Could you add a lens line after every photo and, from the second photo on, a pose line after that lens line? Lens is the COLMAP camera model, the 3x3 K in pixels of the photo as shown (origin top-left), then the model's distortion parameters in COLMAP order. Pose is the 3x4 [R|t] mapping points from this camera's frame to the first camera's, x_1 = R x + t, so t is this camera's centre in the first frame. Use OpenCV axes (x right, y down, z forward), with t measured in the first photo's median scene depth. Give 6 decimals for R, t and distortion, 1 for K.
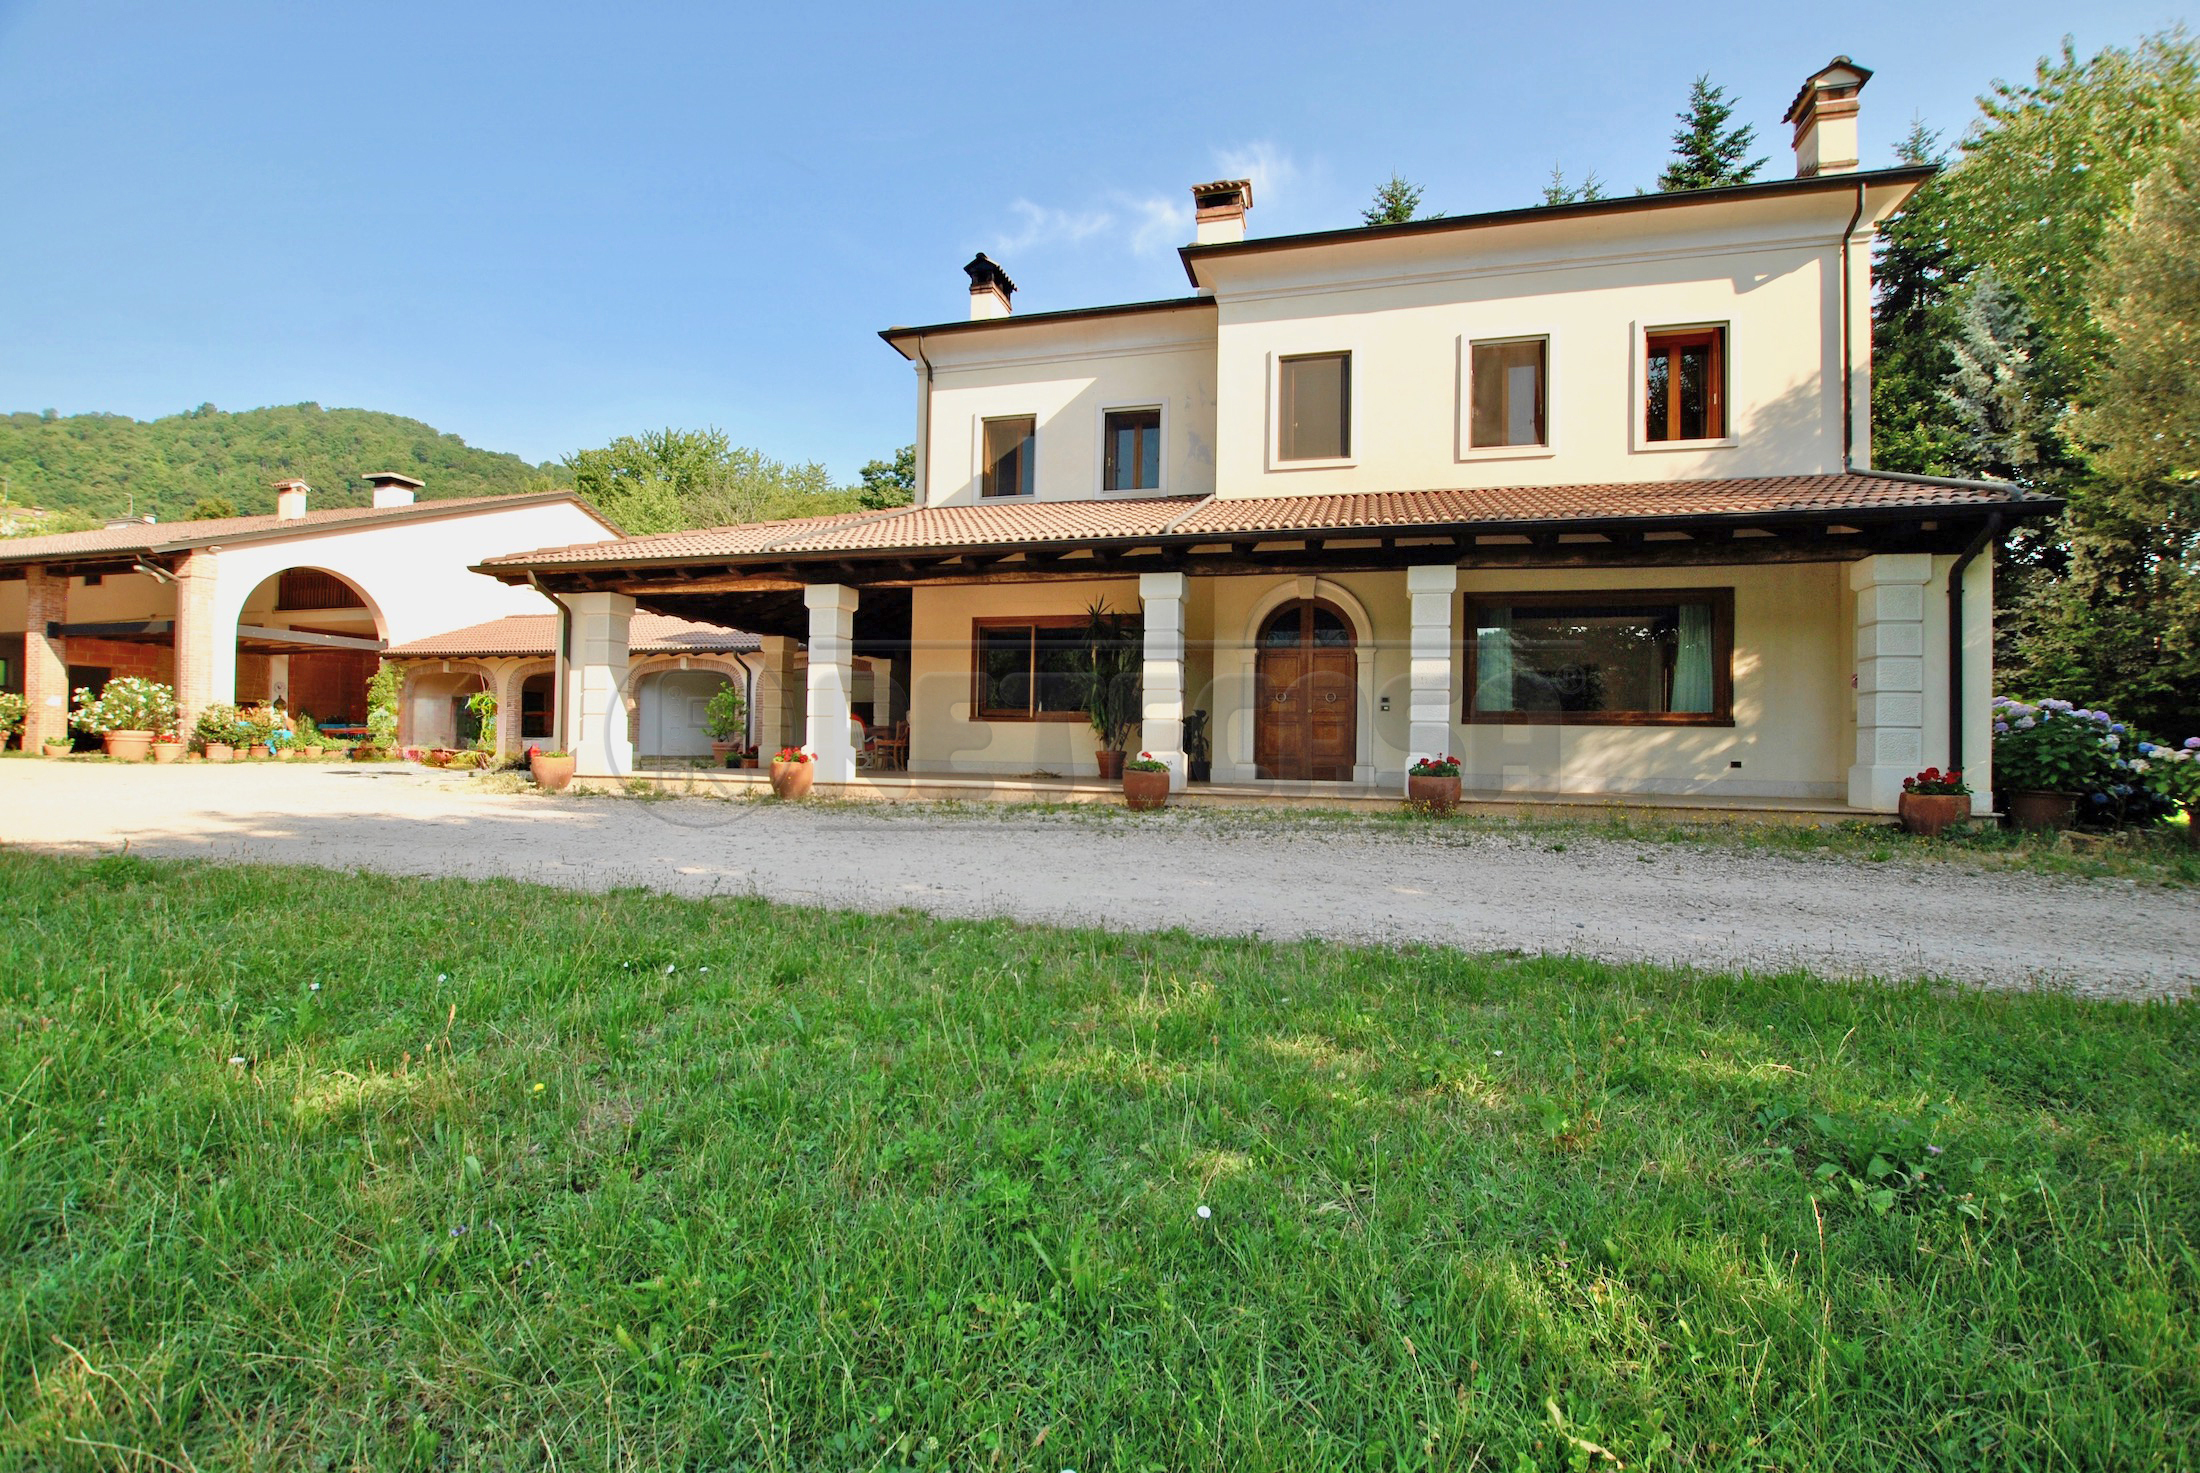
lens RADIAL K [[985.0, 0, 1104.7], [0, 985.0, 740.0], [0, 0, 1]] dist [-0.030994, 0.001530]
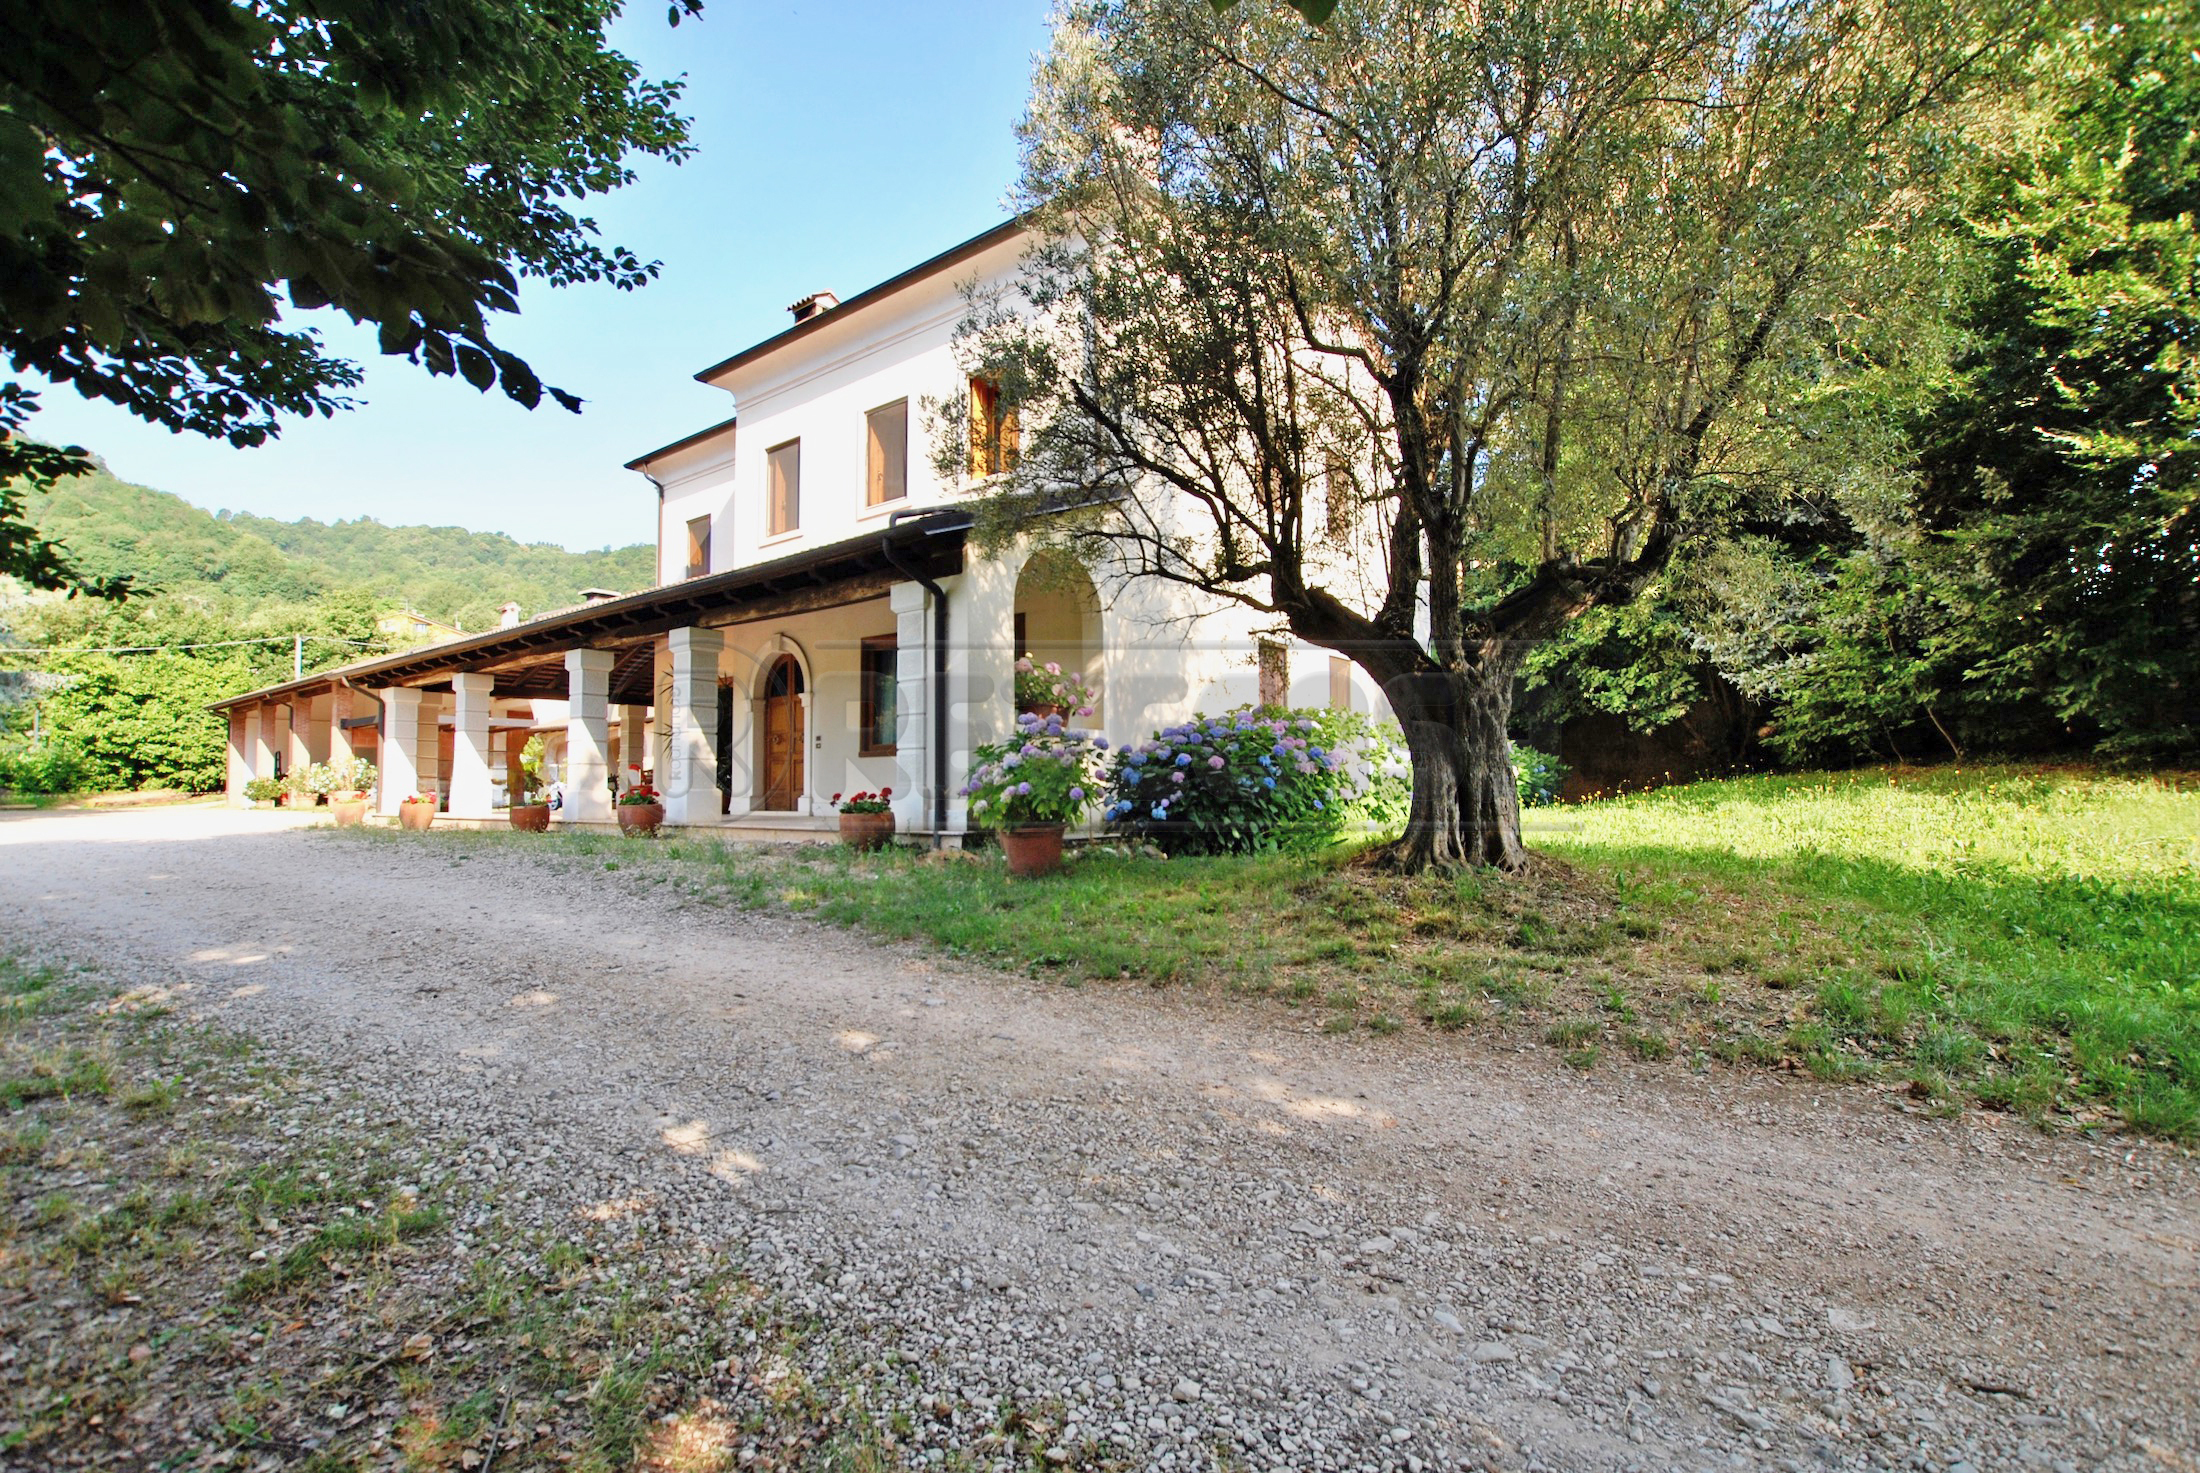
lens RADIAL K [[989.4, 0, 1093.3], [0, 989.4, 770.7], [0, 0, 1]] dist [-0.000876, 0.000173]
pose [[0.919156, -0.030317, -0.392726, 0.968781], [0.027335, 0.999539, -0.013183, 0.018431], [0.392945, 0.001382, 0.919561, 0.068850]]
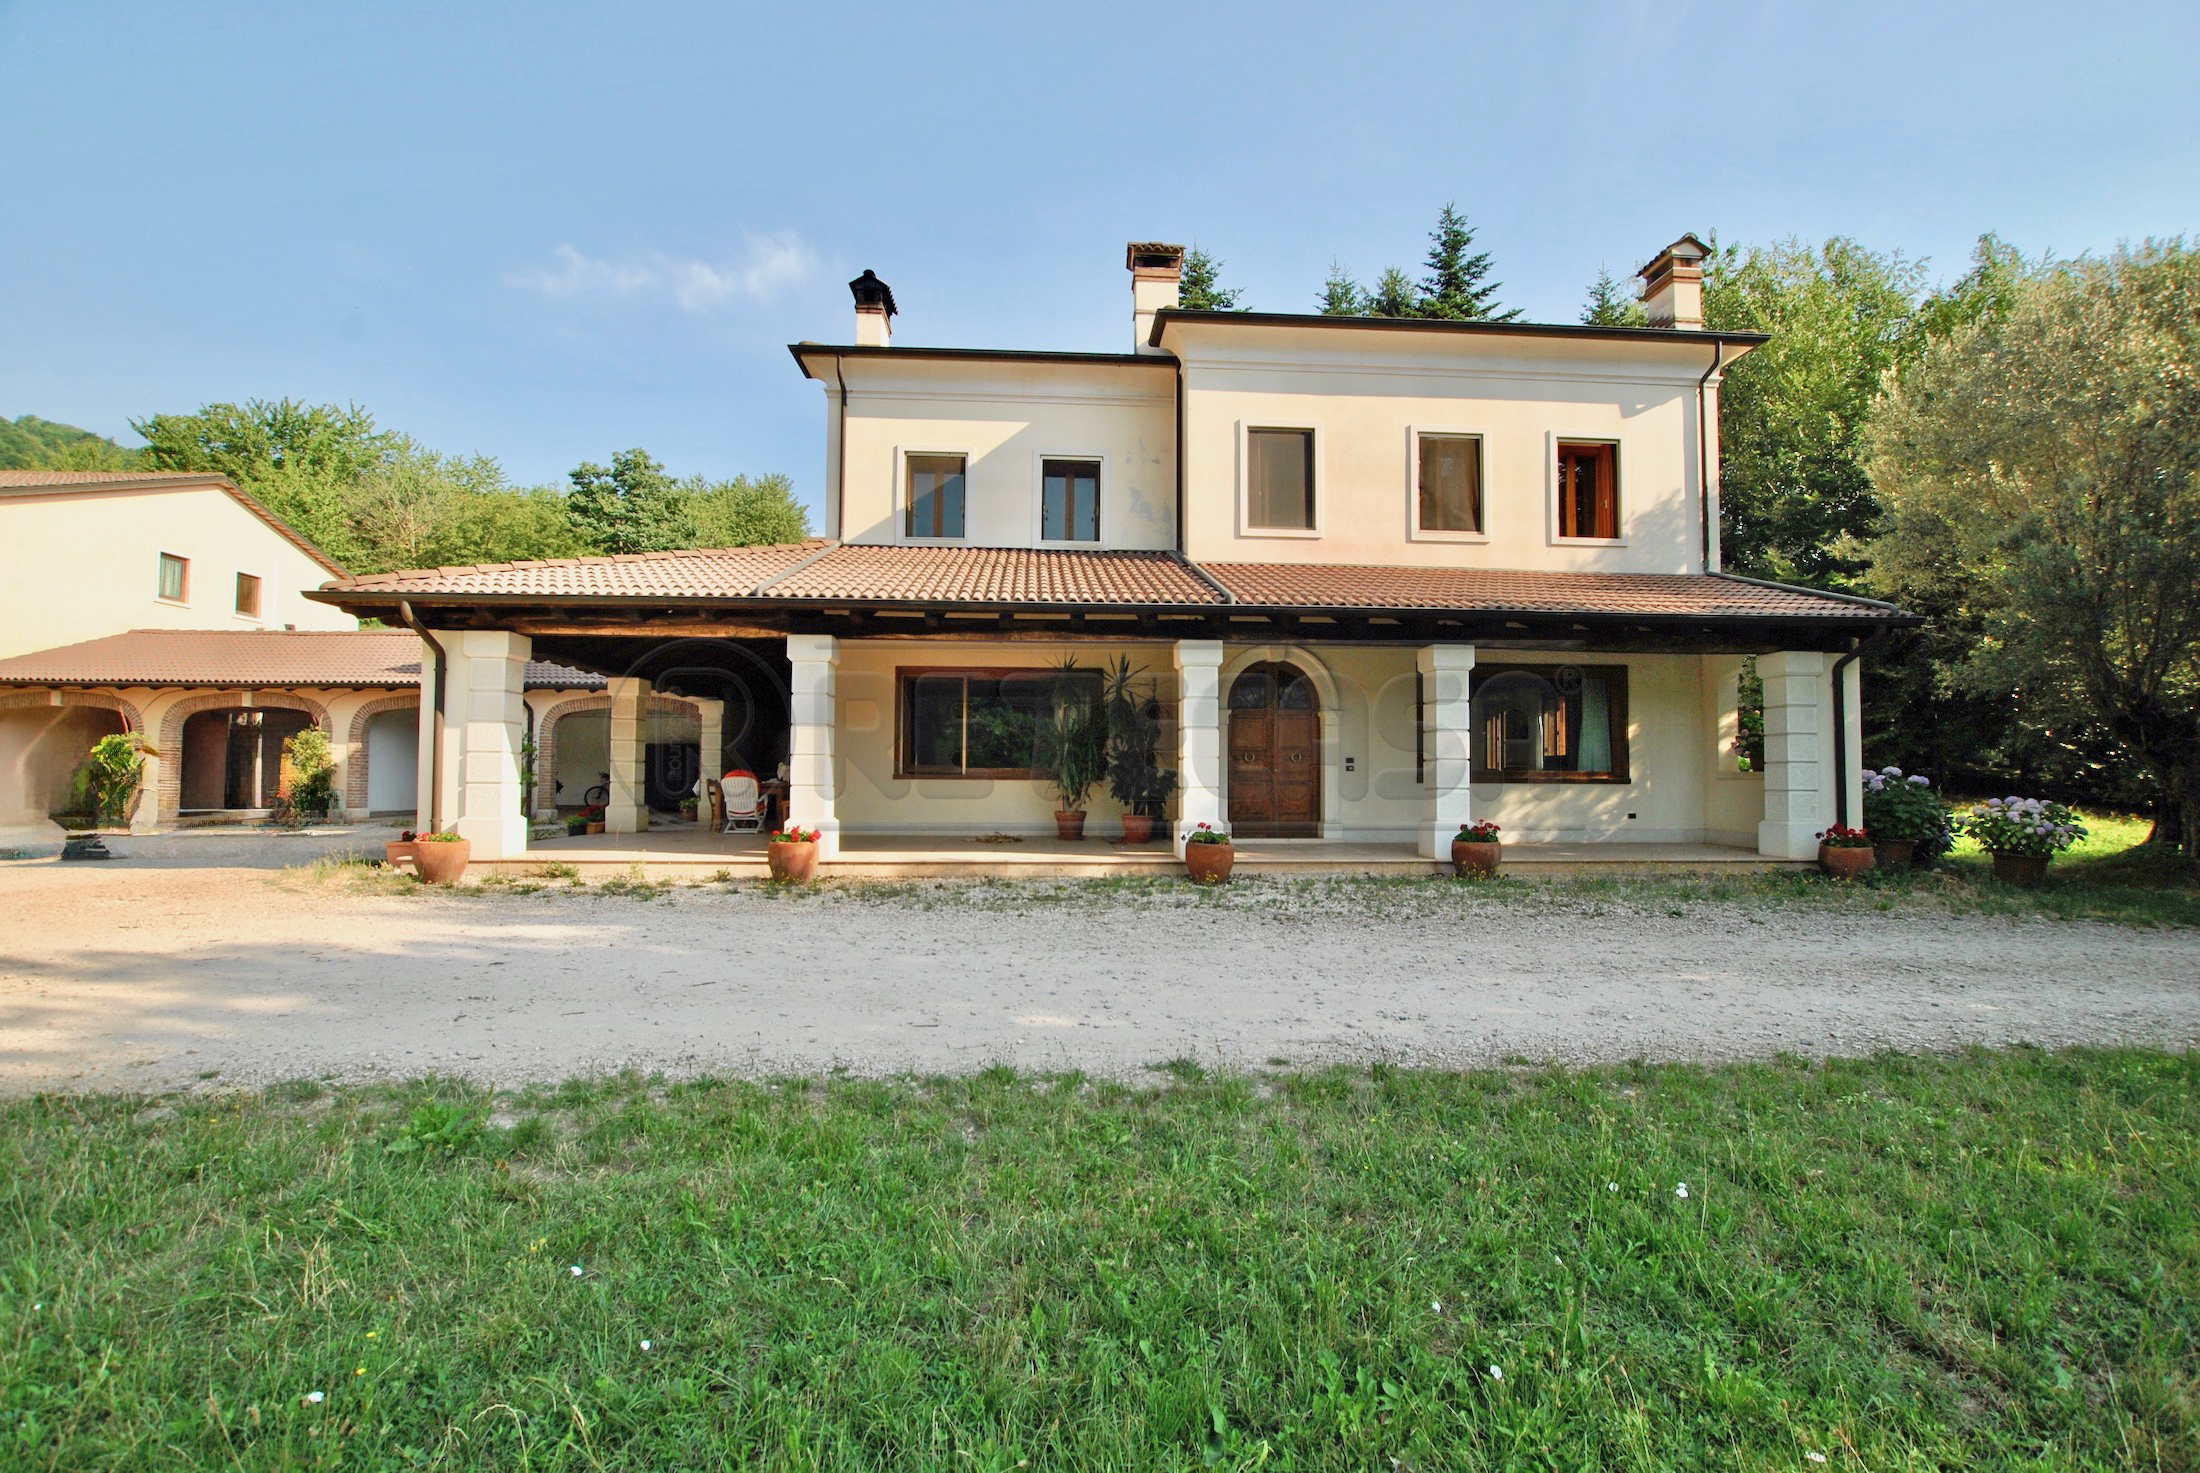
lens RADIAL K [[985.0, 0, 1104.7], [0, 985.0, 740.0], [0, 0, 1]] dist [-0.030994, 0.001530]
pose [[0.944442, 0.000149, 0.328678, -0.295997], [0.007764, 0.999711, -0.022765, -0.038616], [-0.328586, 0.024052, 0.944168, 0.080264]]
